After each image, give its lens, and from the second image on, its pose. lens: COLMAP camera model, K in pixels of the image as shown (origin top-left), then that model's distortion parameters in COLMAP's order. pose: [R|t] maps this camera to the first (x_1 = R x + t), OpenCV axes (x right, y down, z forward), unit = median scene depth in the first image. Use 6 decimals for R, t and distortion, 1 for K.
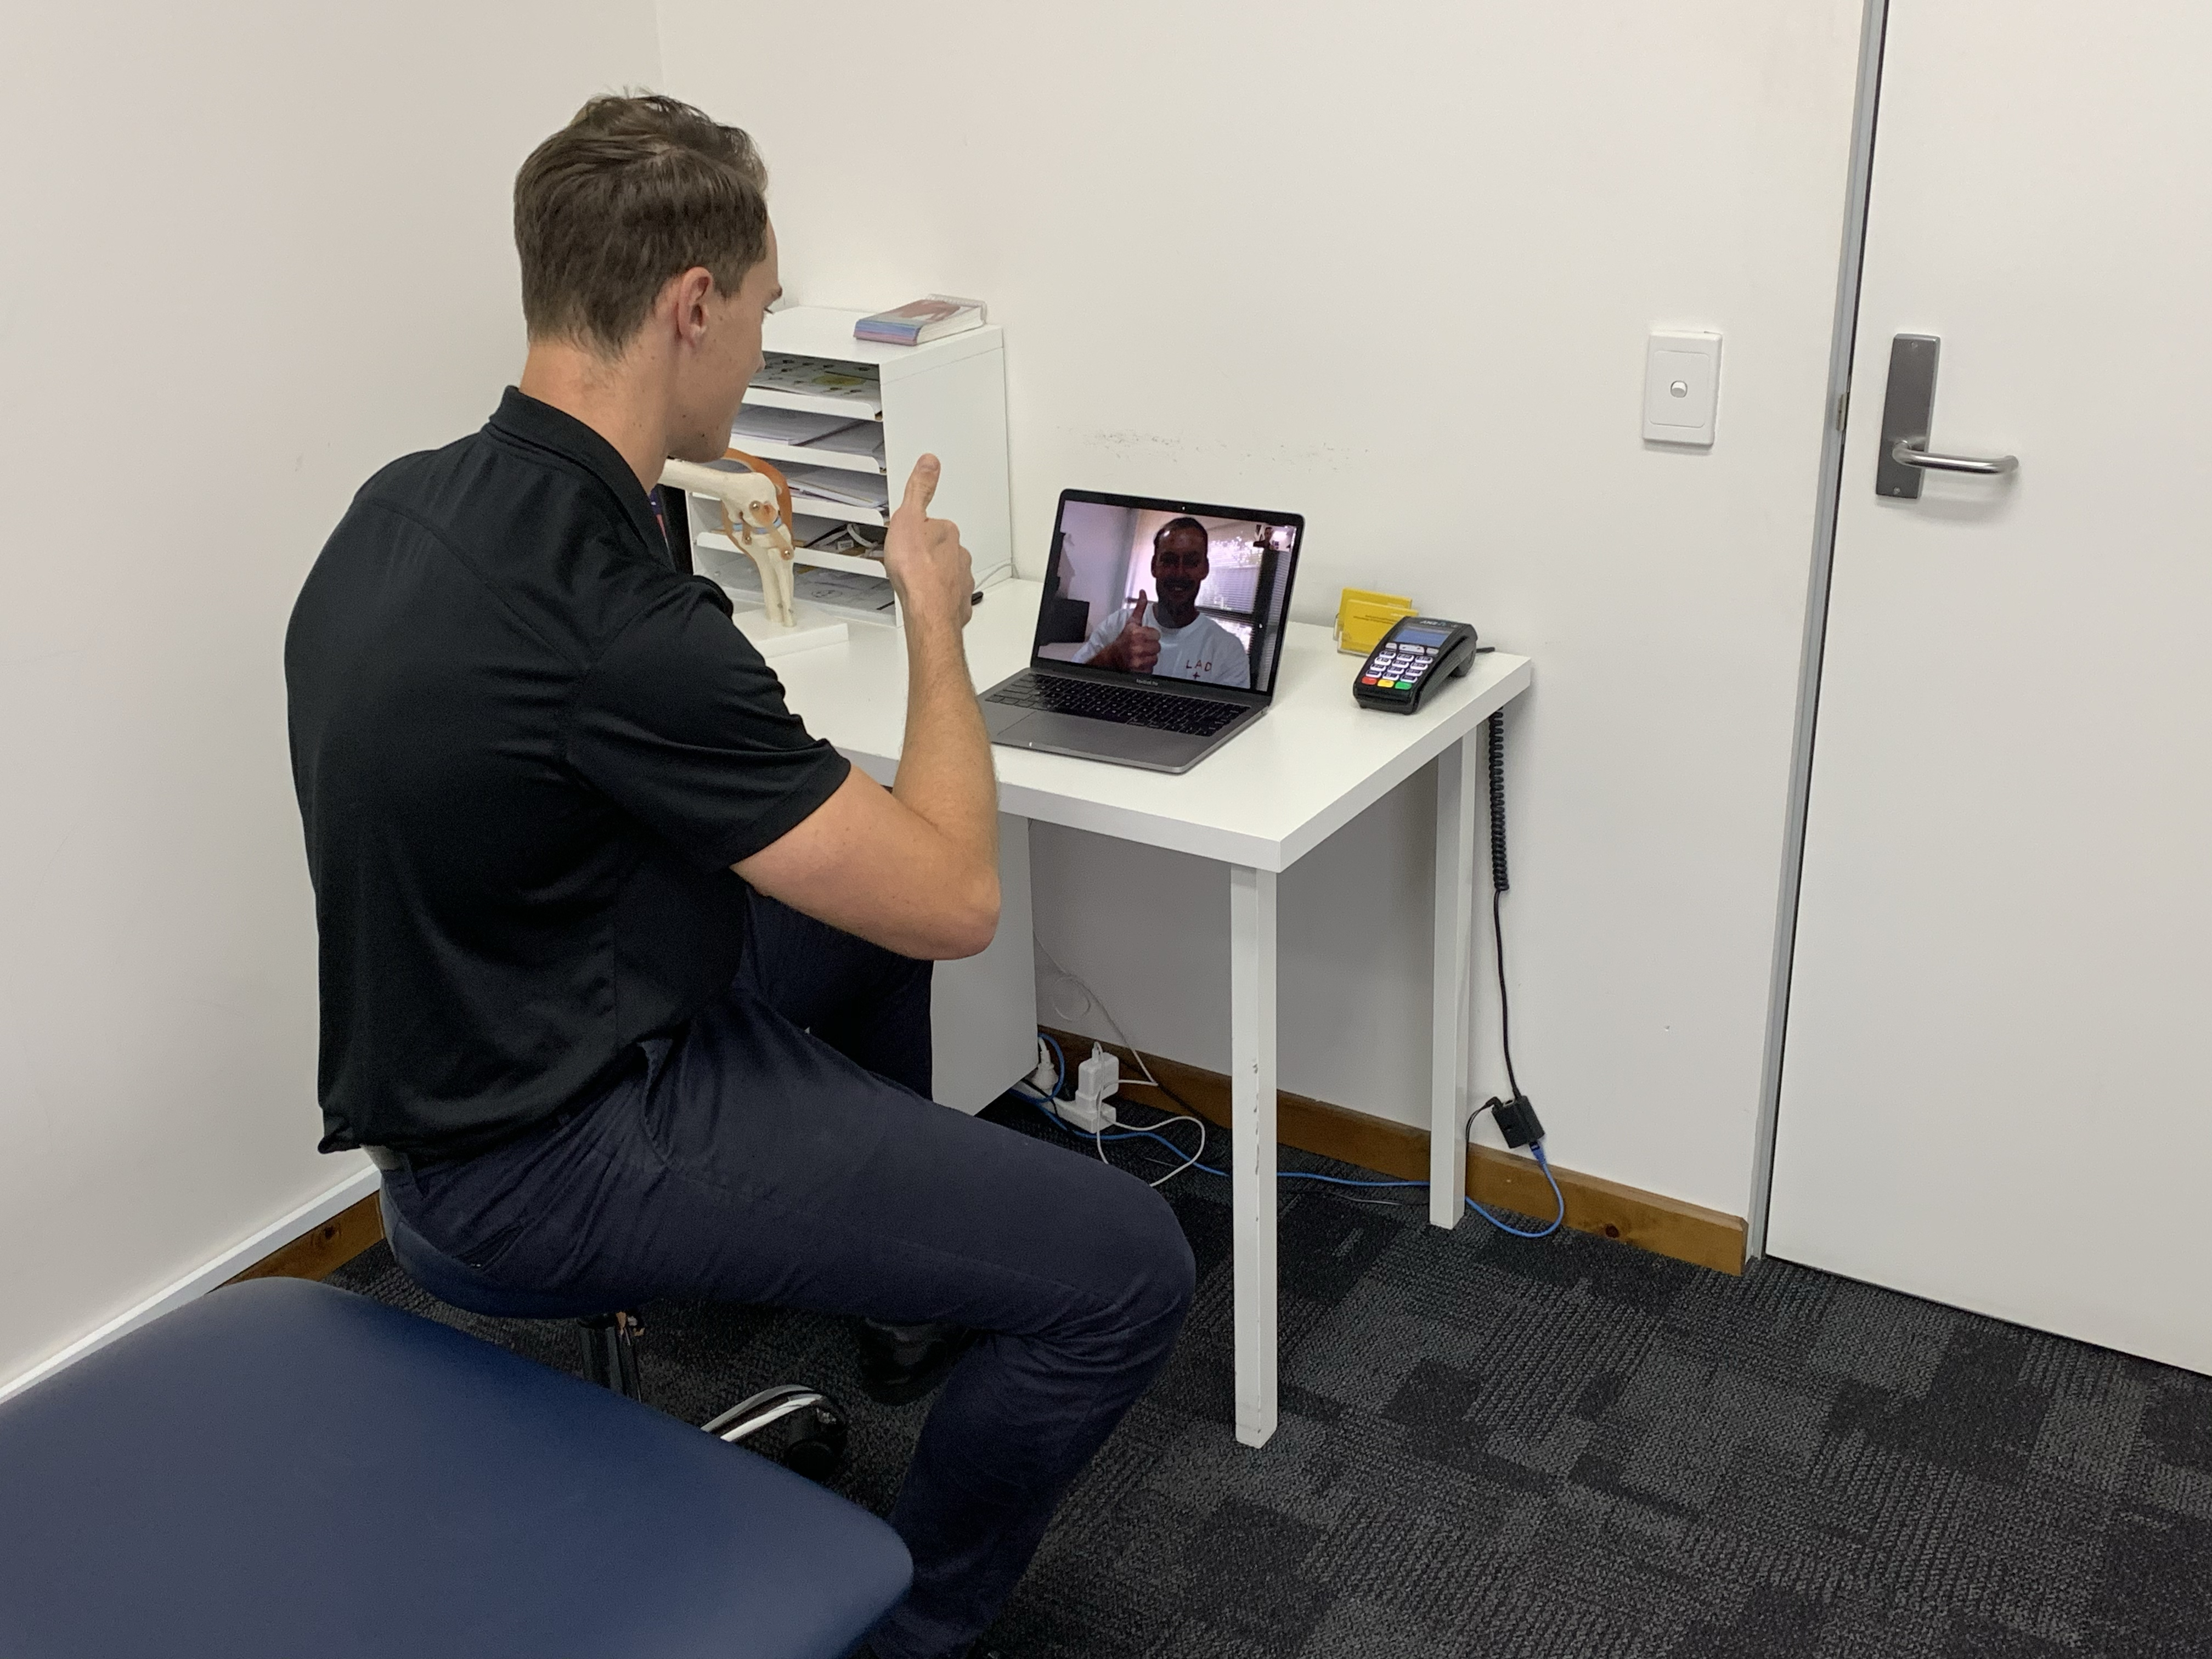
lens RADIAL K [[2112.4, 0, 1096.8], [0, 2112.4, 799.2], [0, 0, 1]] dist [0.147183, -0.435453]
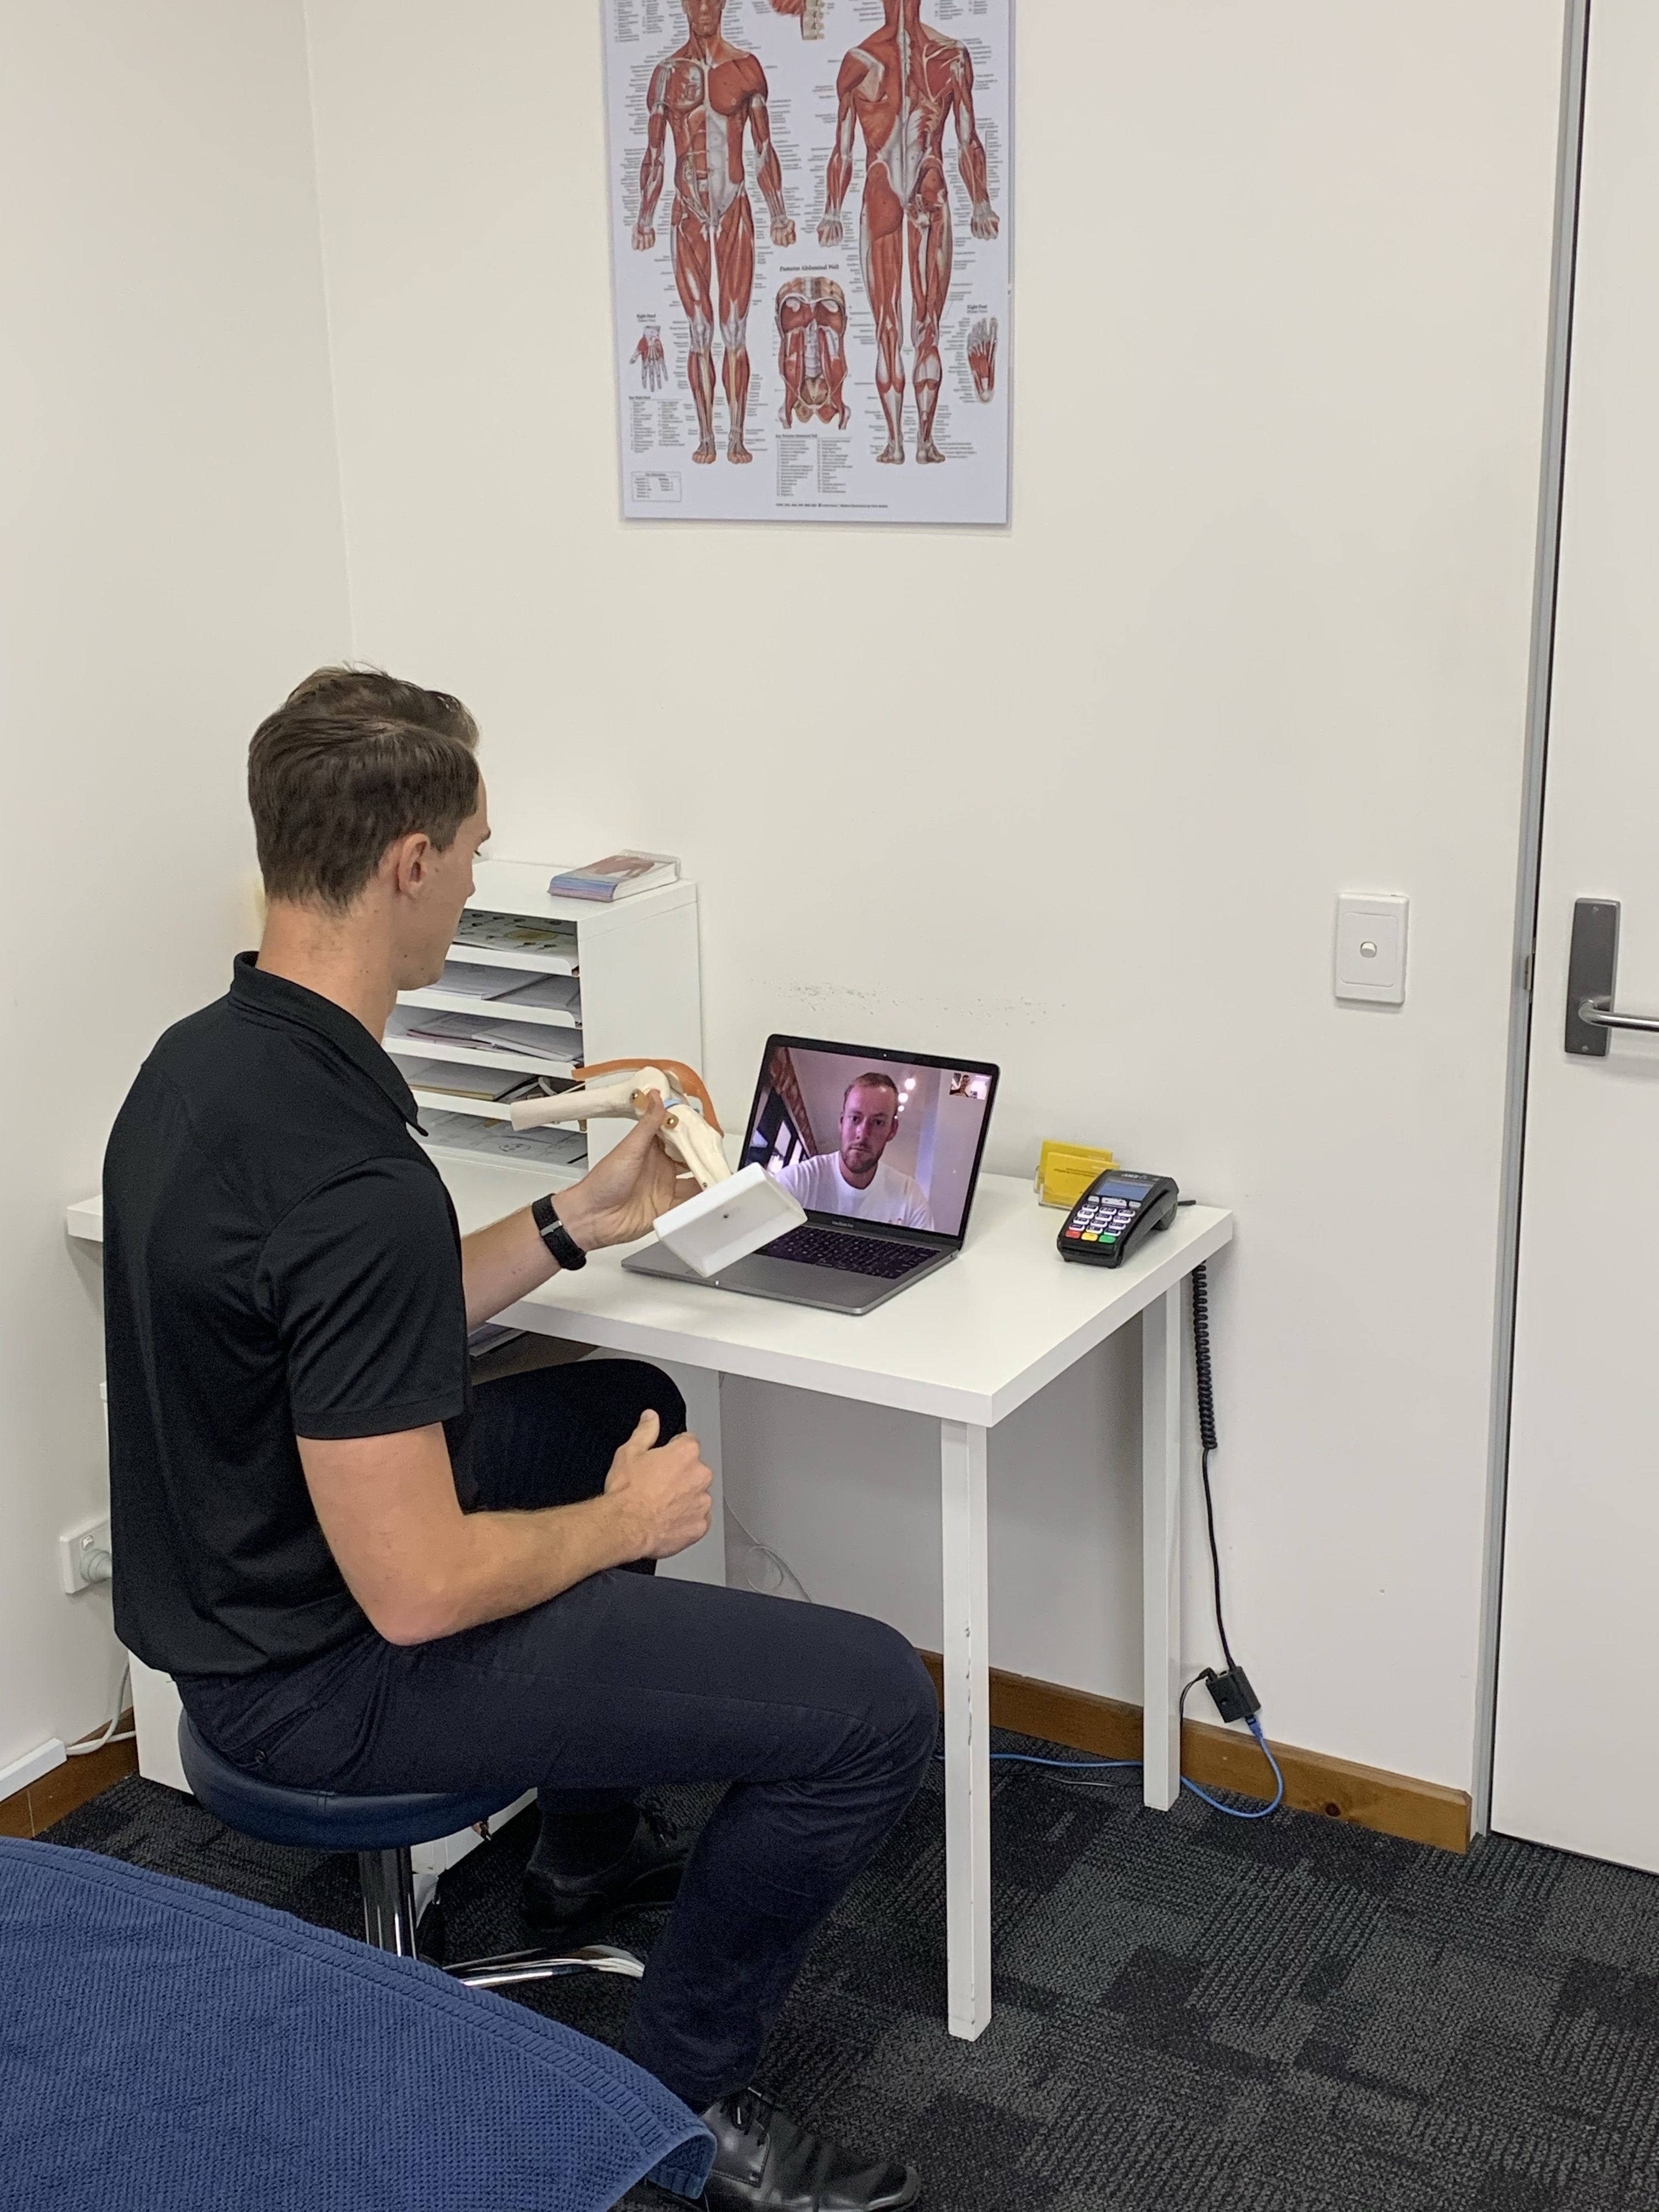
lens RADIAL K [[2564.0, 0, 829.5], [0, 2564.0, 1106.0], [0, 0, 1]] dist [0.225523, -0.659504]
pose [[0.998868, -0.000228, 0.047568, -0.043215], [0.005794, 0.993126, -0.116907, 0.024971], [-0.047215, 0.117050, 0.992003, -0.202828]]
